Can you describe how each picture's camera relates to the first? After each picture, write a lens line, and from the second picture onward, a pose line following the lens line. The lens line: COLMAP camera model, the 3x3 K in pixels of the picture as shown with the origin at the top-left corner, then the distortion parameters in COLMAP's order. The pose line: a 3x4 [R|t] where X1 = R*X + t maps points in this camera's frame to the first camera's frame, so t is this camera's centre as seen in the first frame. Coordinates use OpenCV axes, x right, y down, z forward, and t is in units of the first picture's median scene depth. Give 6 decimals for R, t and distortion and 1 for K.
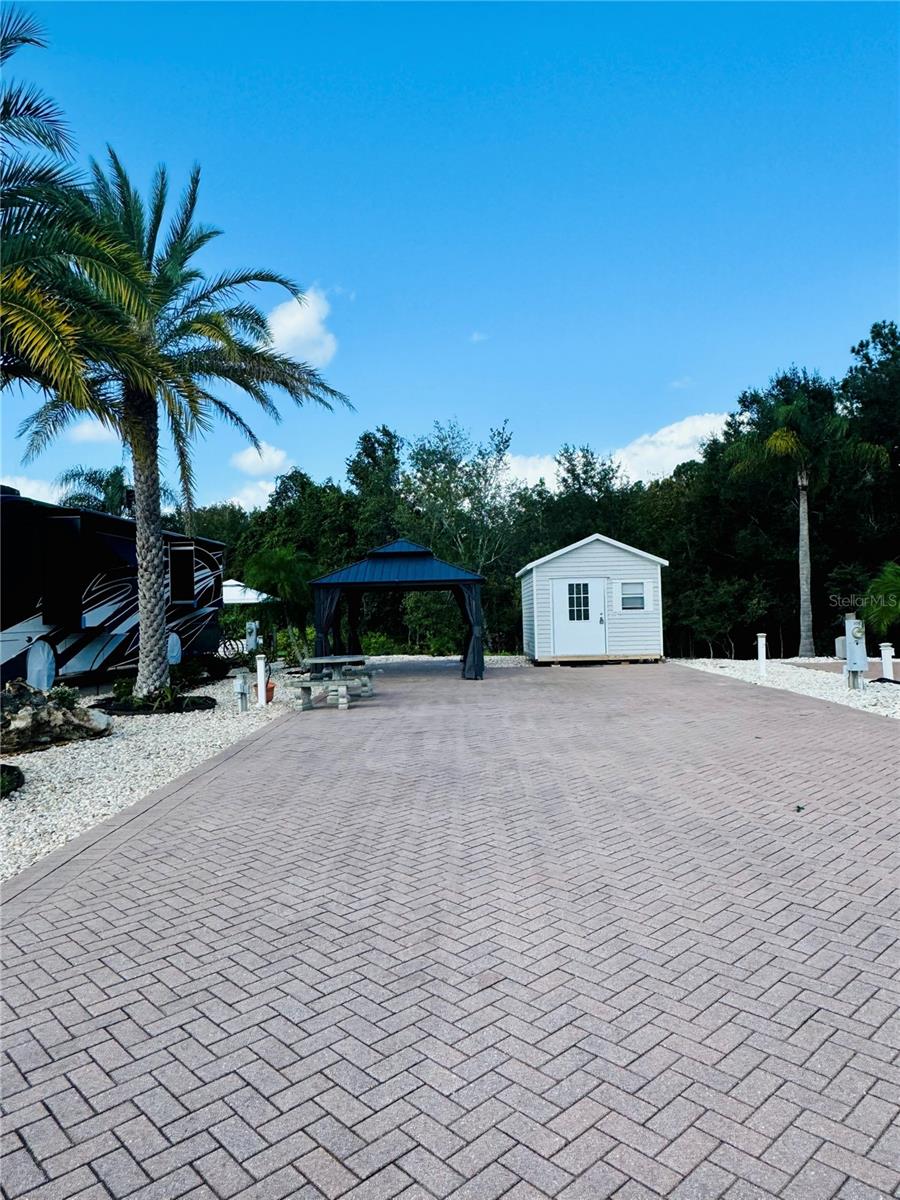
lens RADIAL K [[820.6, 0, 463.1], [0, 820.6, 609.8], [0, 0, 1]] dist [-0.002555, -0.001076]
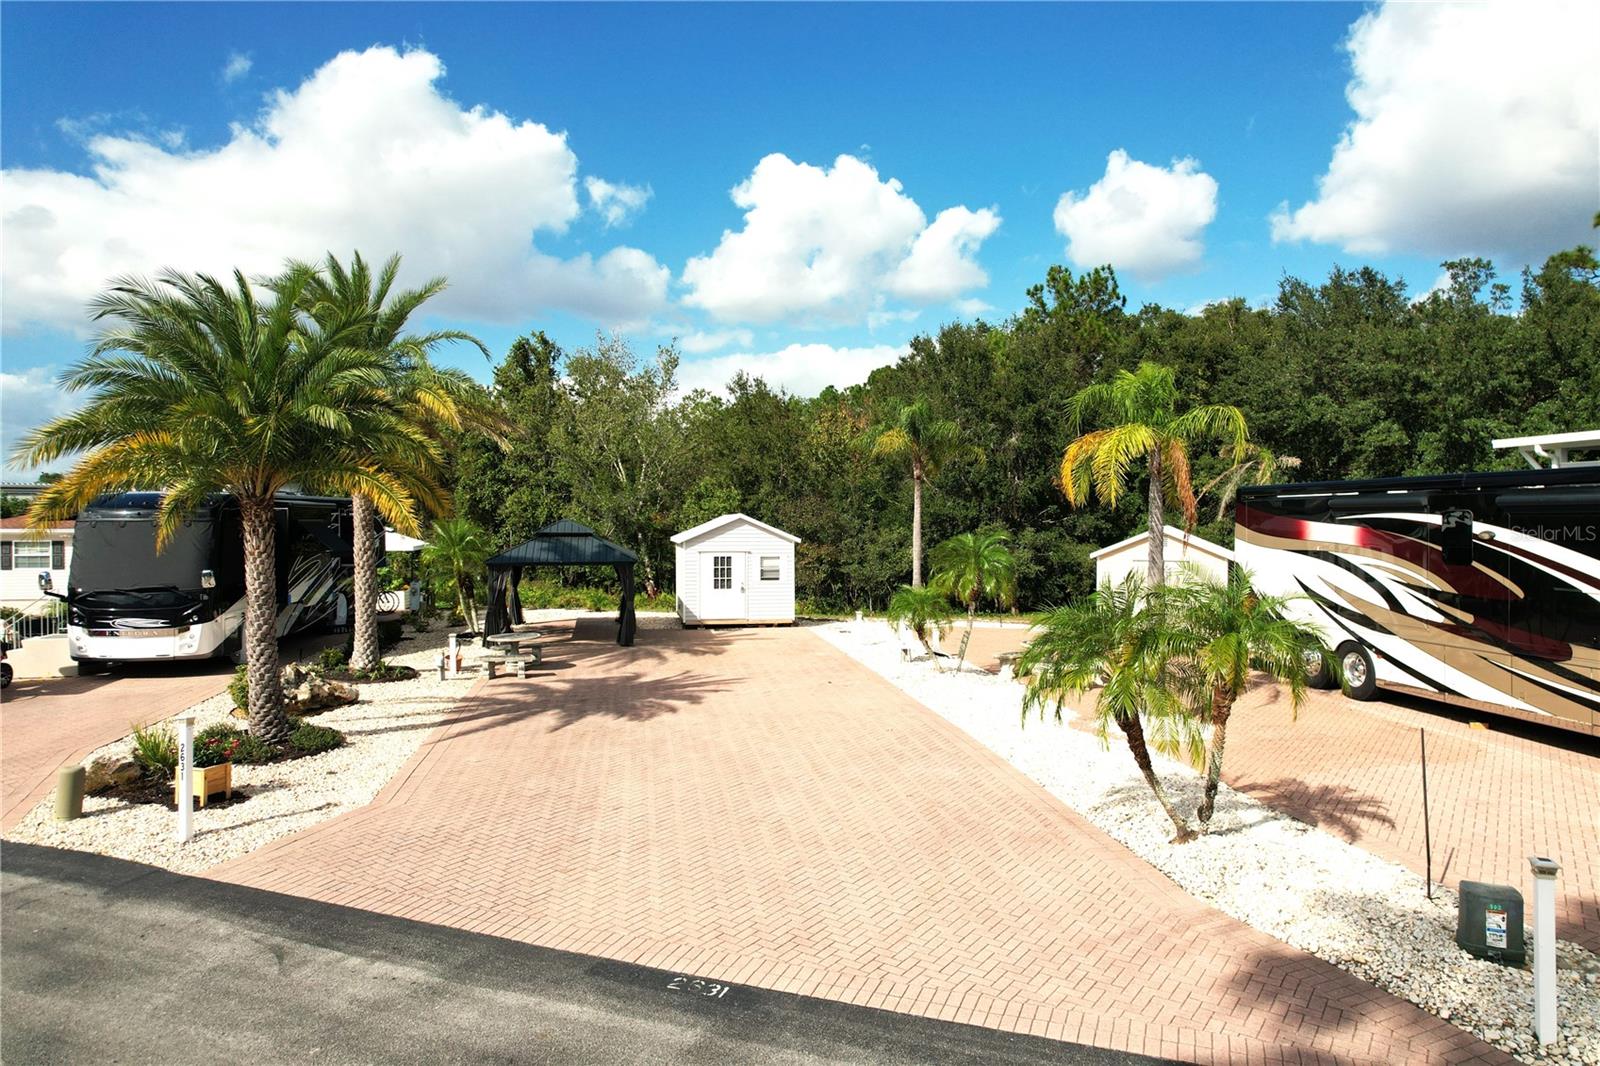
lens RADIAL K [[1011.2, 0, 812.8], [0, 1011.2, 519.2], [0, 0, 1]] dist [-0.004377, -0.001556]
pose [[0.982874, 0.028178, 0.182114, 0.005906], [-0.028952, 0.999580, 0.001591, -0.089265], [-0.181992, -0.006836, 0.983276, -0.402745]]
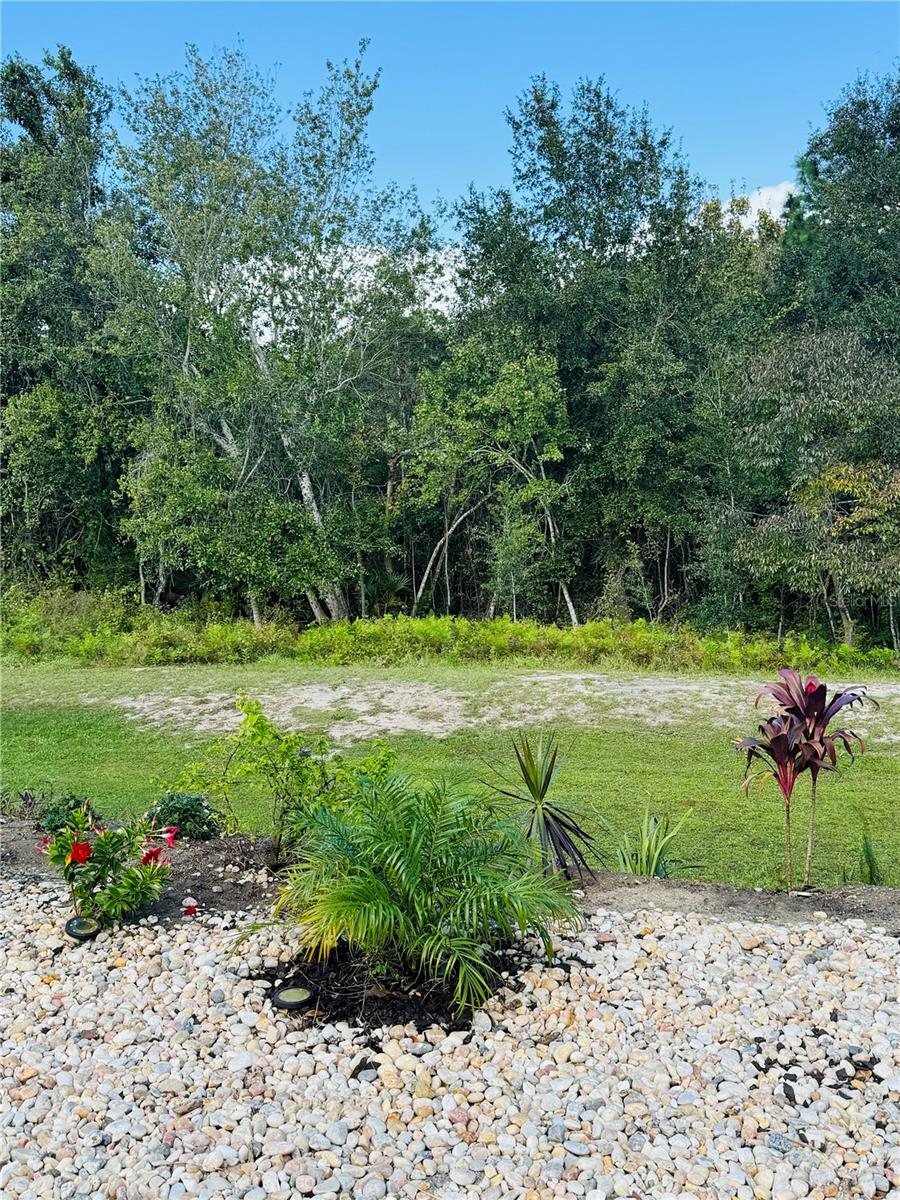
lens RADIAL K [[1095.7, 0, 448.6], [0, 1095.7, 604.7], [0, 0, 1]] dist [0.117133, -0.159625]
pose [[0.978667, -0.018560, 0.204613, -0.073327], [-0.000682, 0.995612, 0.093576, -0.001998], [-0.205452, -0.091719, 0.974360, 1.108026]]
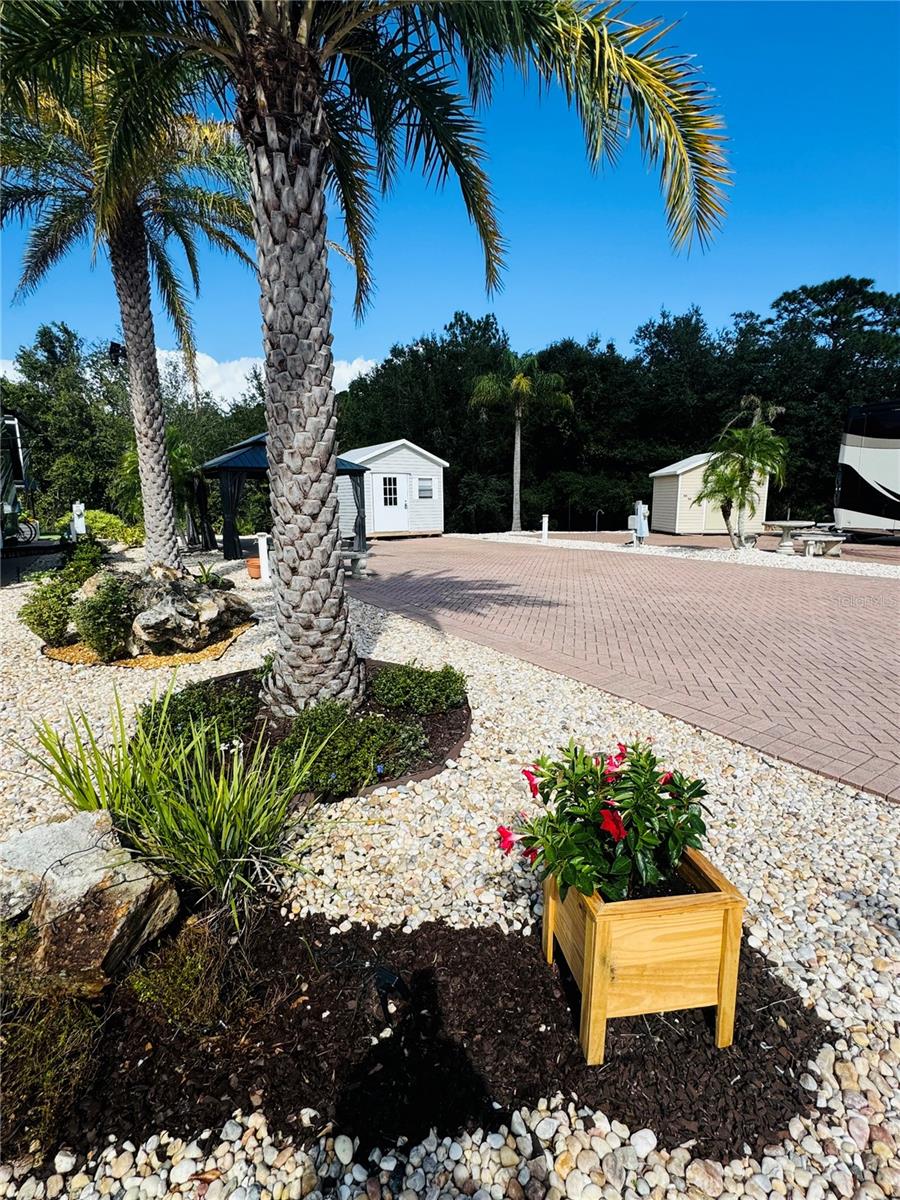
lens RADIAL K [[564.8, 0, 456.9], [0, 564.8, 600.3], [0, 0, 1]] dist [0.000616, -0.000141]
pose [[0.833381, -0.080100, 0.546863, -0.279901], [-0.013441, 0.986213, 0.164935, 0.011505], [-0.552535, -0.144804, 0.820815, 0.166608]]
